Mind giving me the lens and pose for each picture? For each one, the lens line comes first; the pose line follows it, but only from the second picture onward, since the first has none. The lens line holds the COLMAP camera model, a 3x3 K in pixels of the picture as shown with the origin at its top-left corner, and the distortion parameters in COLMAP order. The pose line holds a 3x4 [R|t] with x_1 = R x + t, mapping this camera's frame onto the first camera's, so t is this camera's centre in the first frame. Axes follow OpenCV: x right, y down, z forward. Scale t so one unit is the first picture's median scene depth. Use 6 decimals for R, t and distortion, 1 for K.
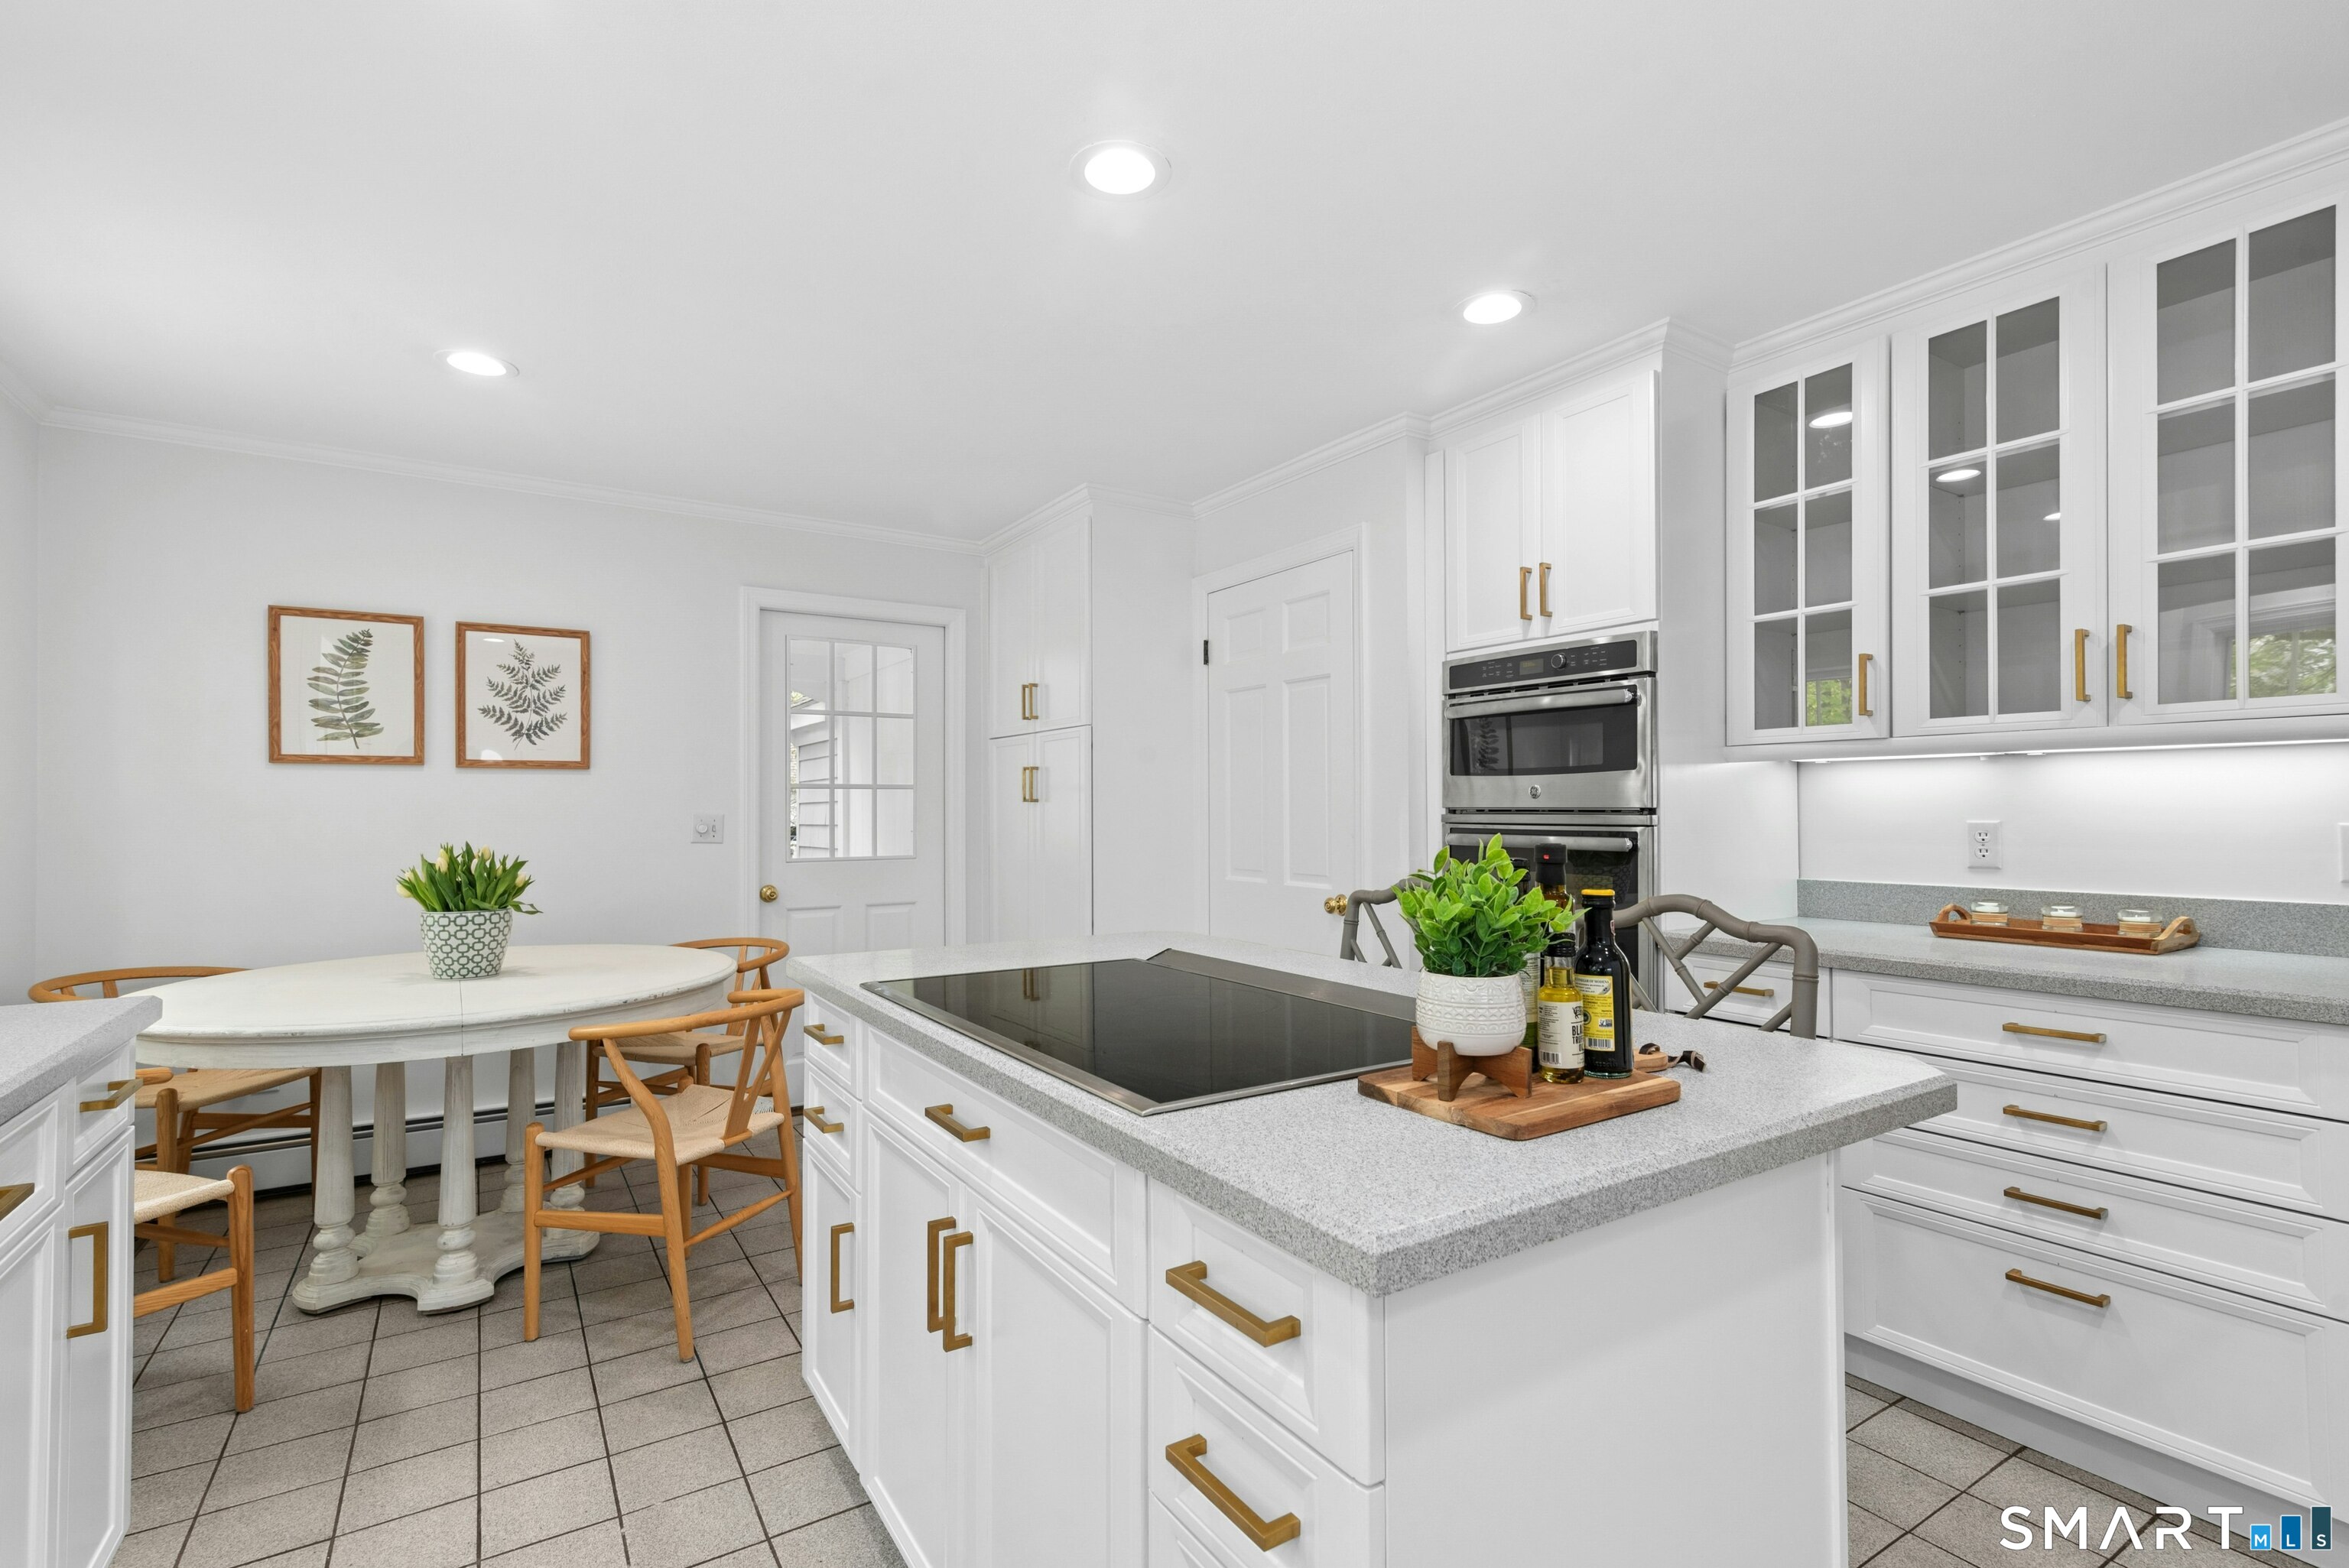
lens RADIAL K [[1064.0, 0, 1188.3], [0, 1064.0, 795.5], [0, 0, 1]] dist [0.009971, 0.000035]
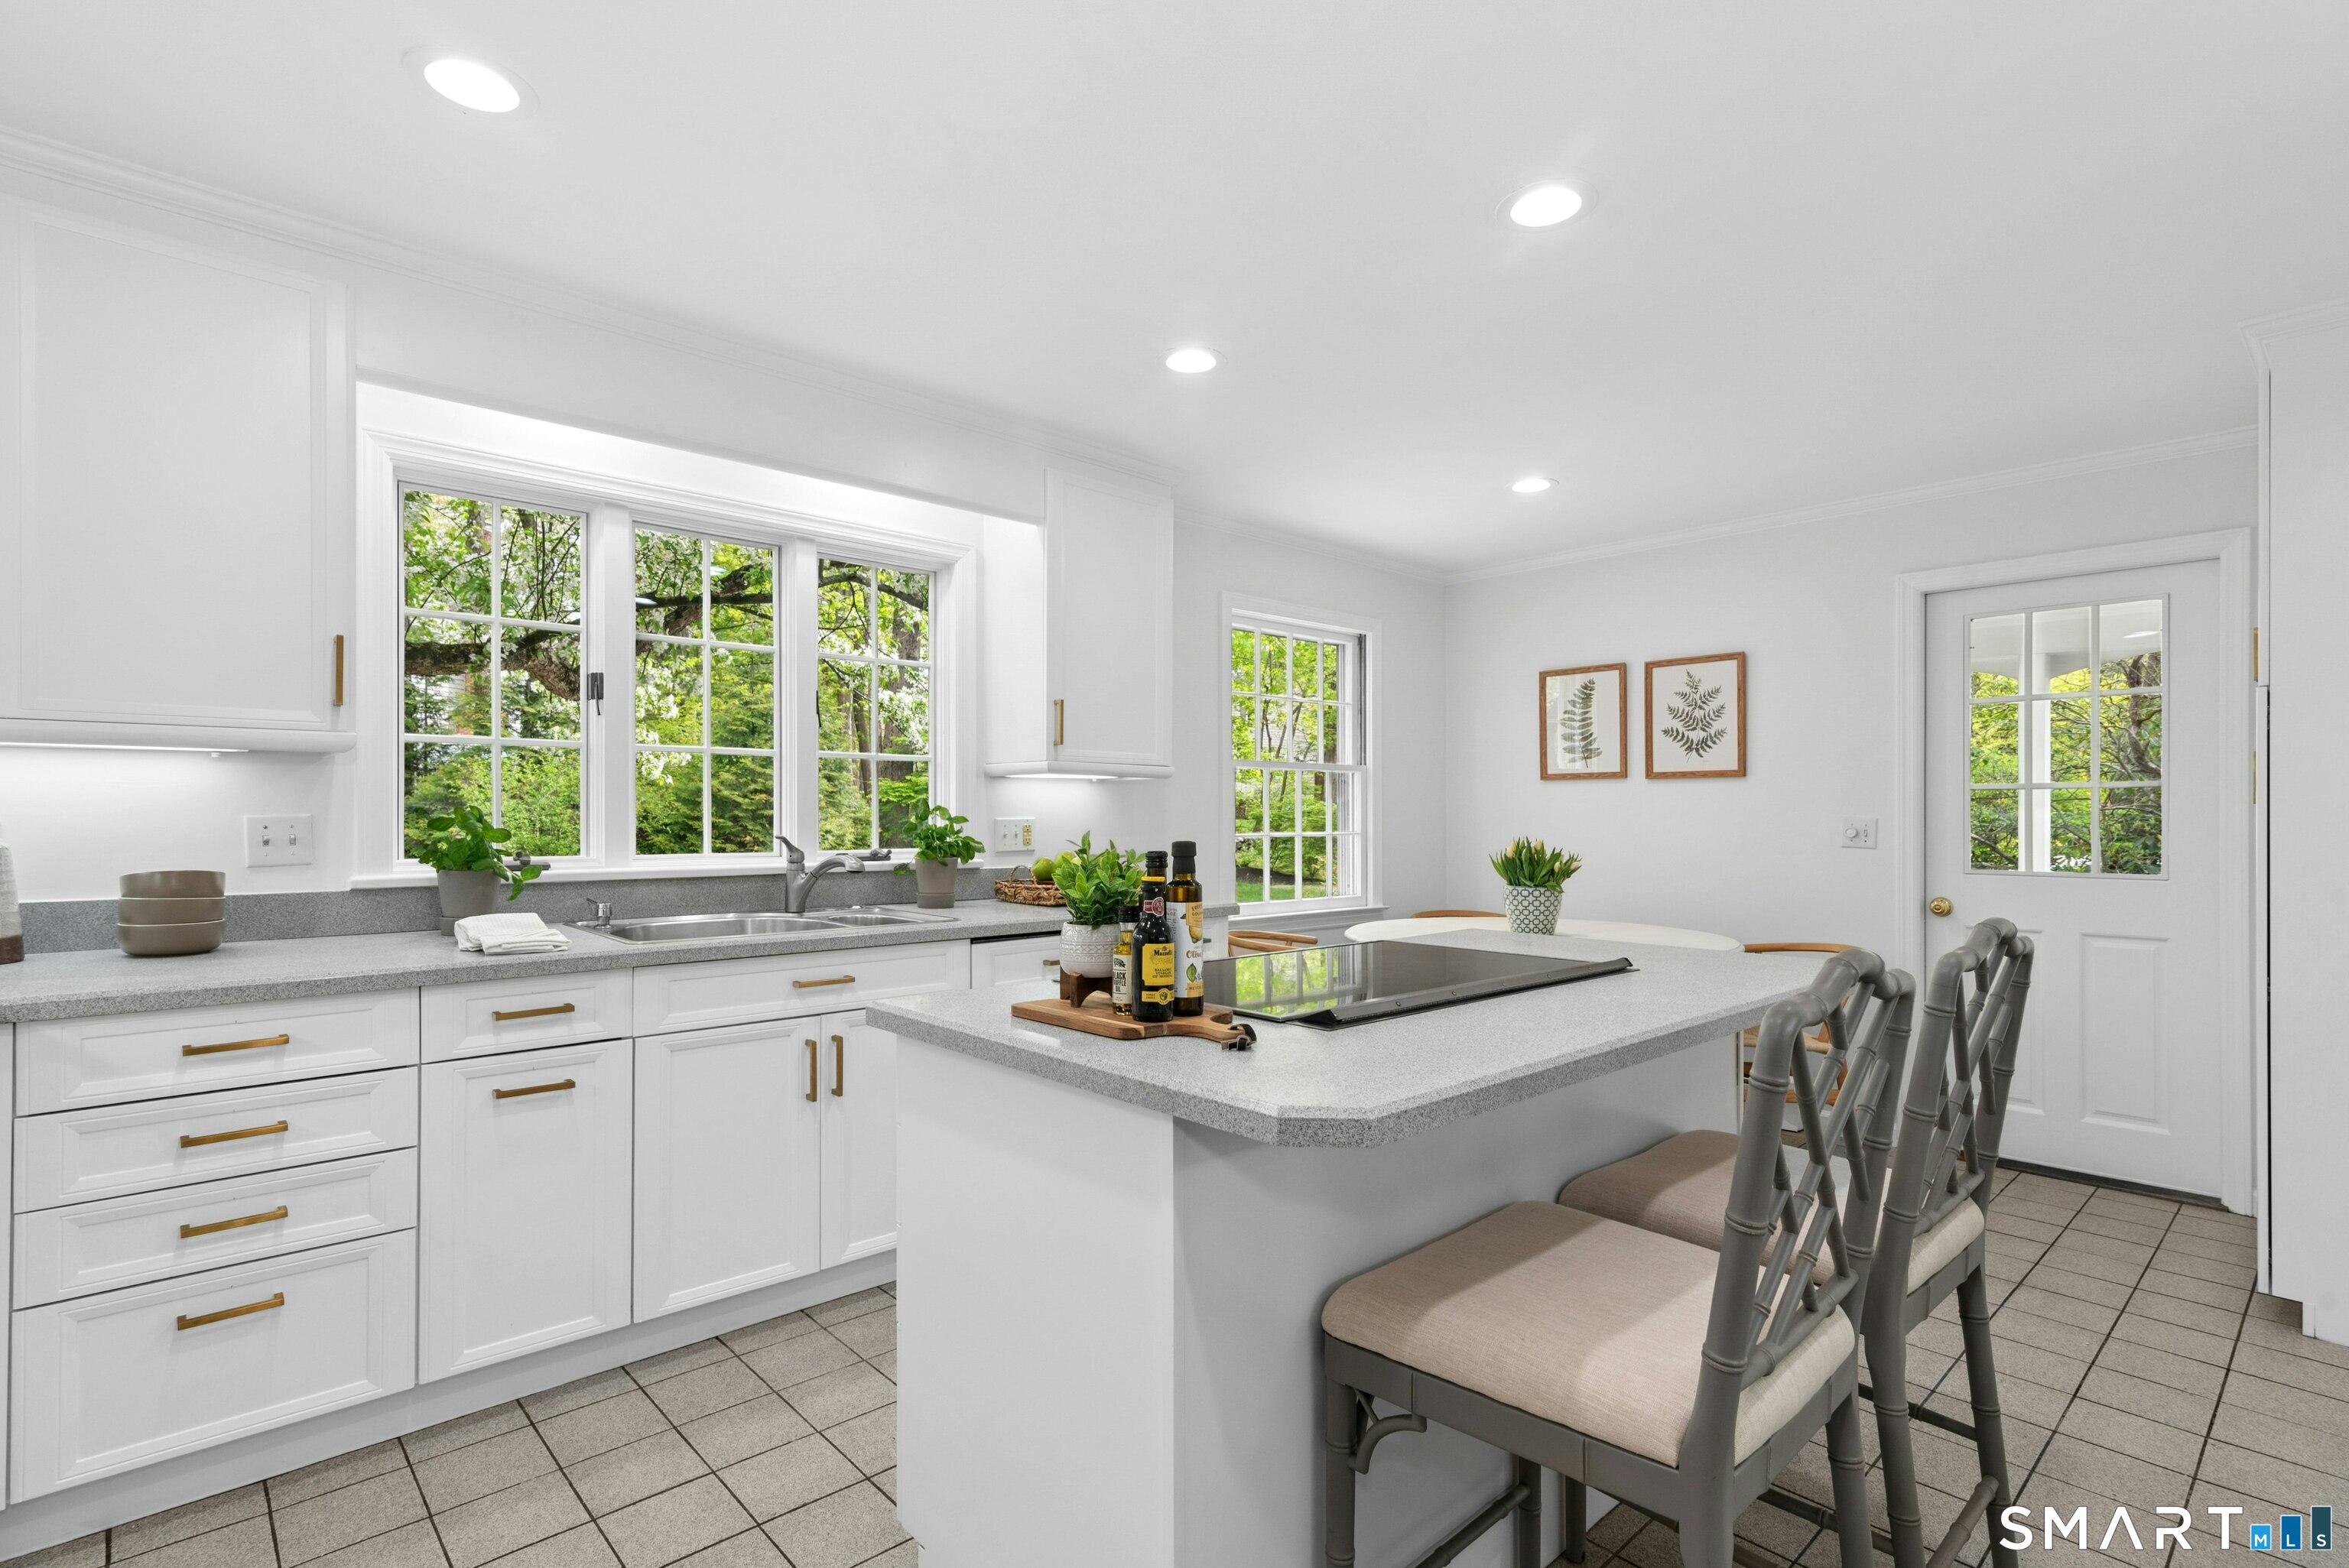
lens RADIAL K [[1105.3, 0, 1166.6], [0, 1105.3, 807.1], [0, 0, 1]] dist [0.005620, -0.000171]
pose [[0.170262, -0.001369, -0.985398, 0.492288], [0.010197, 0.999948, 0.000373, 0.000301], [0.985346, -0.010111, 0.170268, 0.227125]]
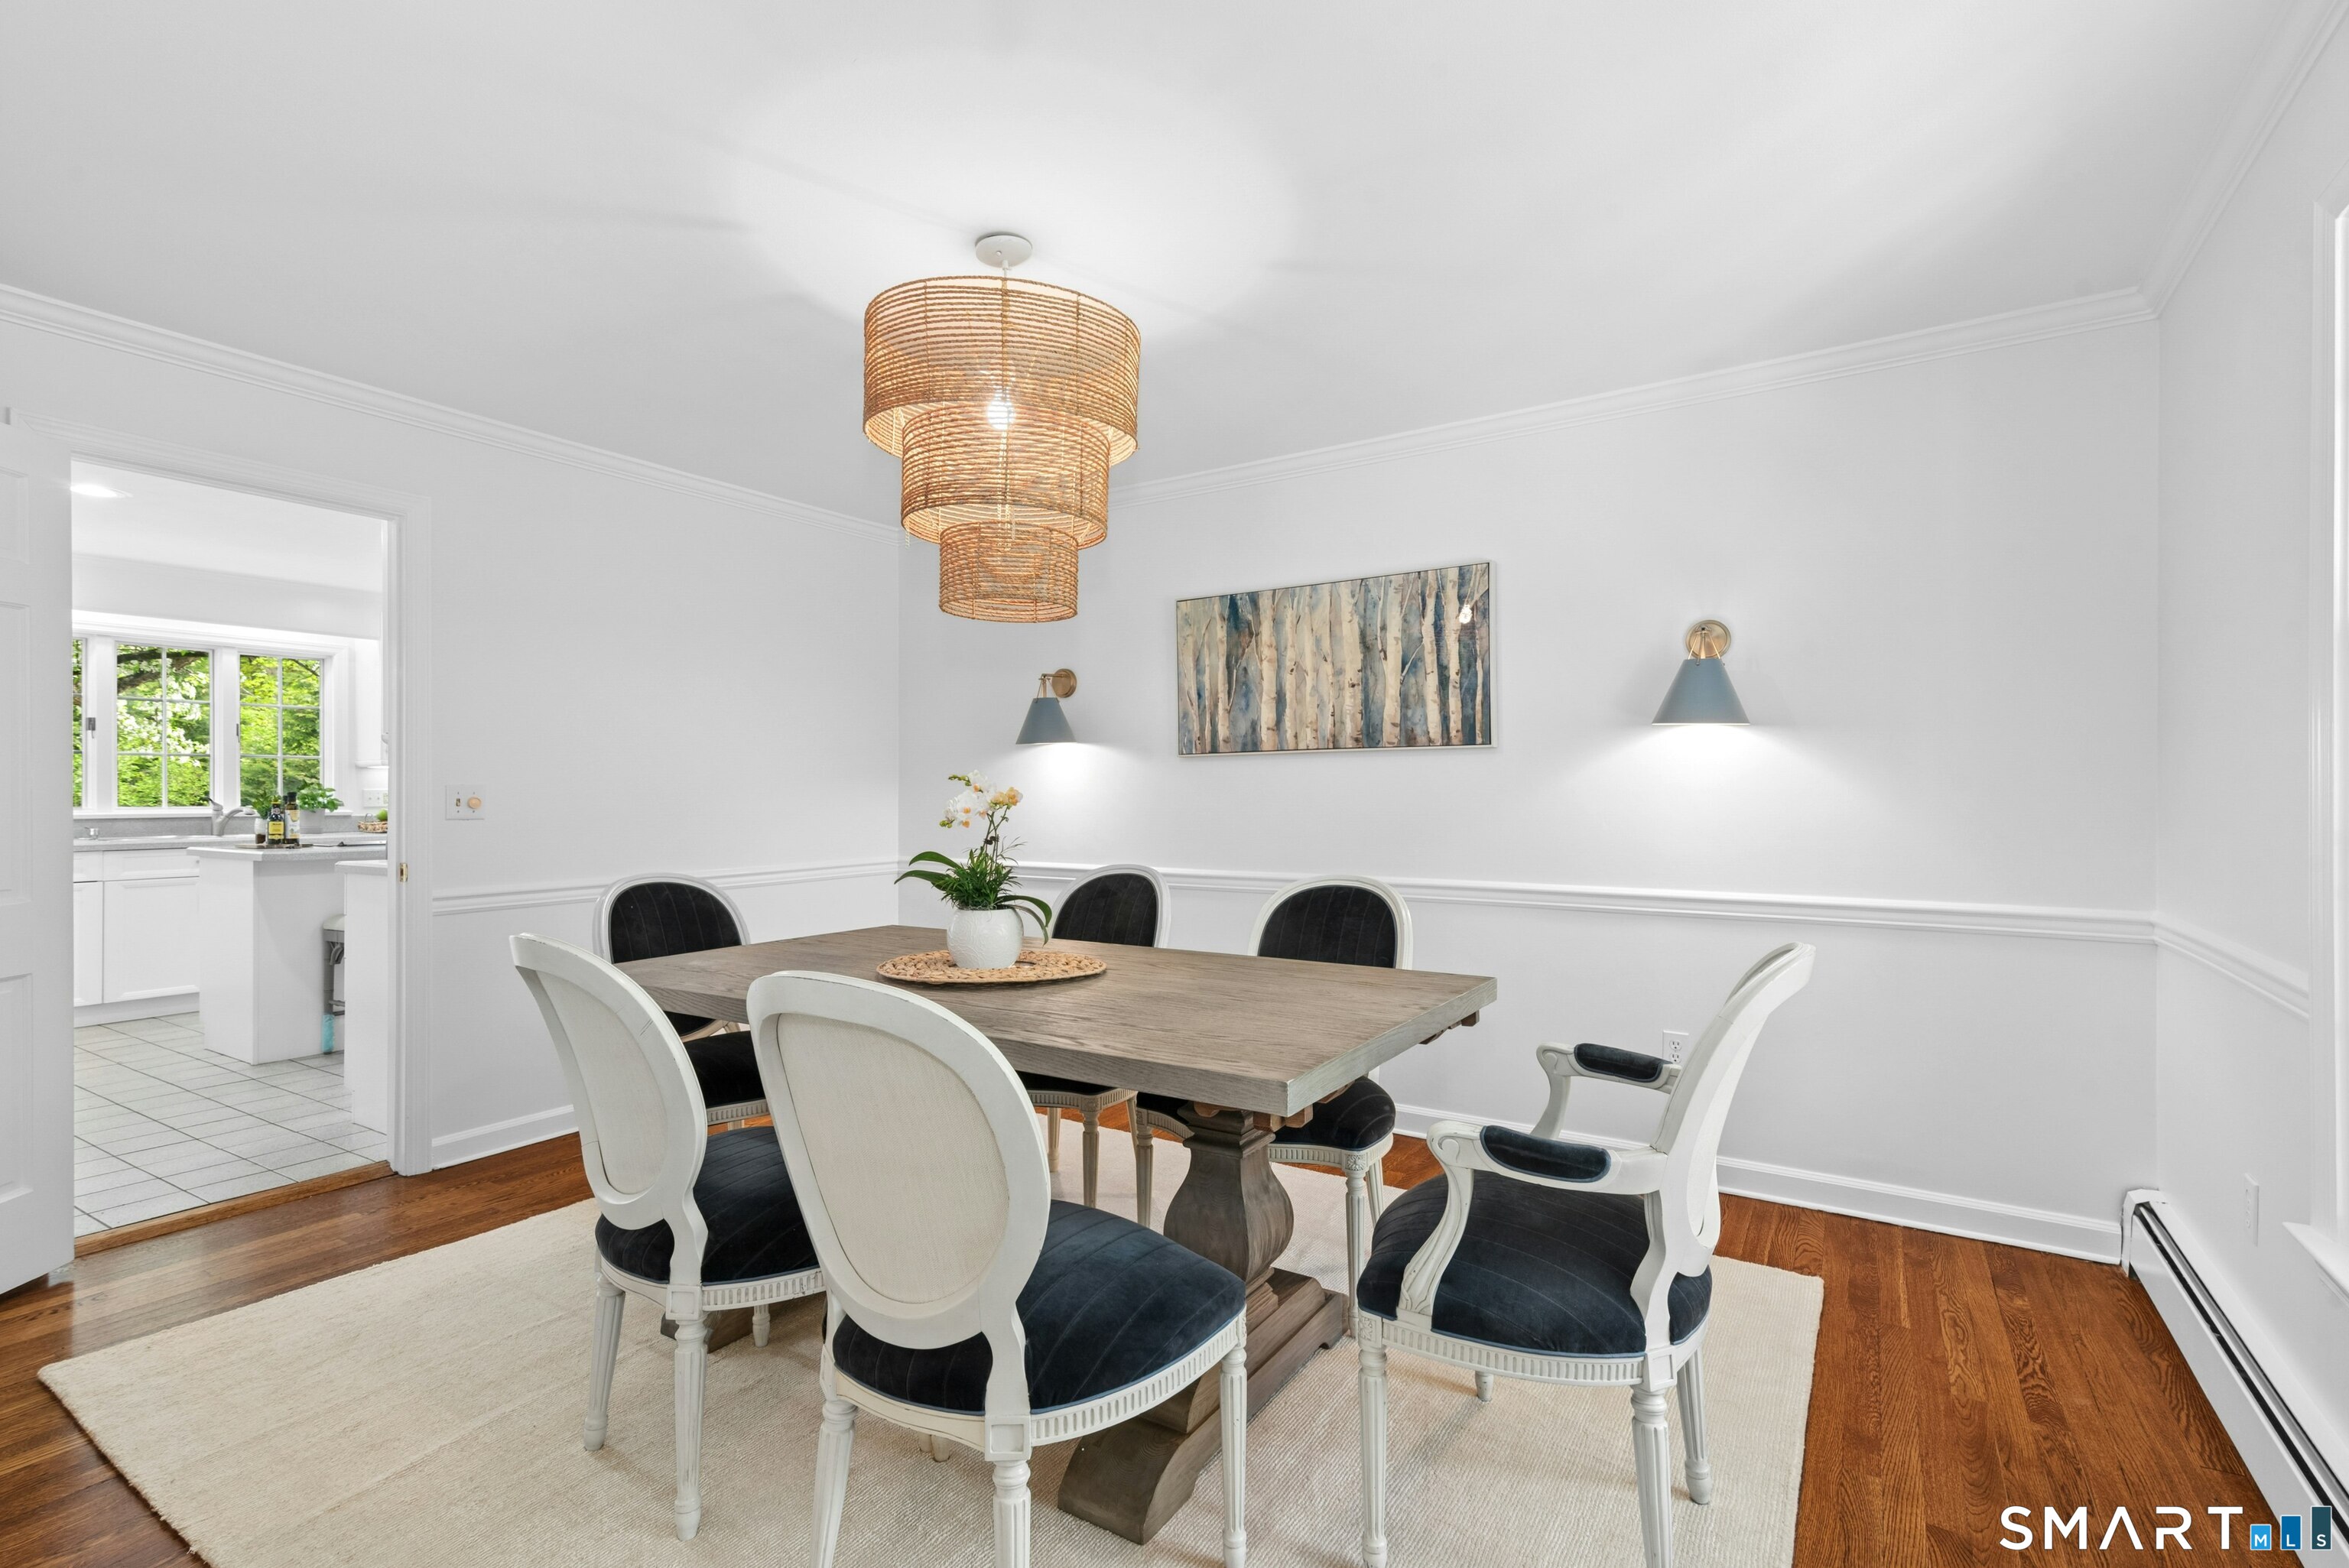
lens RADIAL K [[1064.0, 0, 1179.2], [0, 1064.0, 794.6], [0, 0, 1]] dist [0.009971, 0.000035]
pose [[0.429232, 0.004234, -0.903184, 1.841214], [0.012628, 0.999863, 0.010688, 0.017131], [0.903106, -0.015993, 0.429120, 0.759806]]
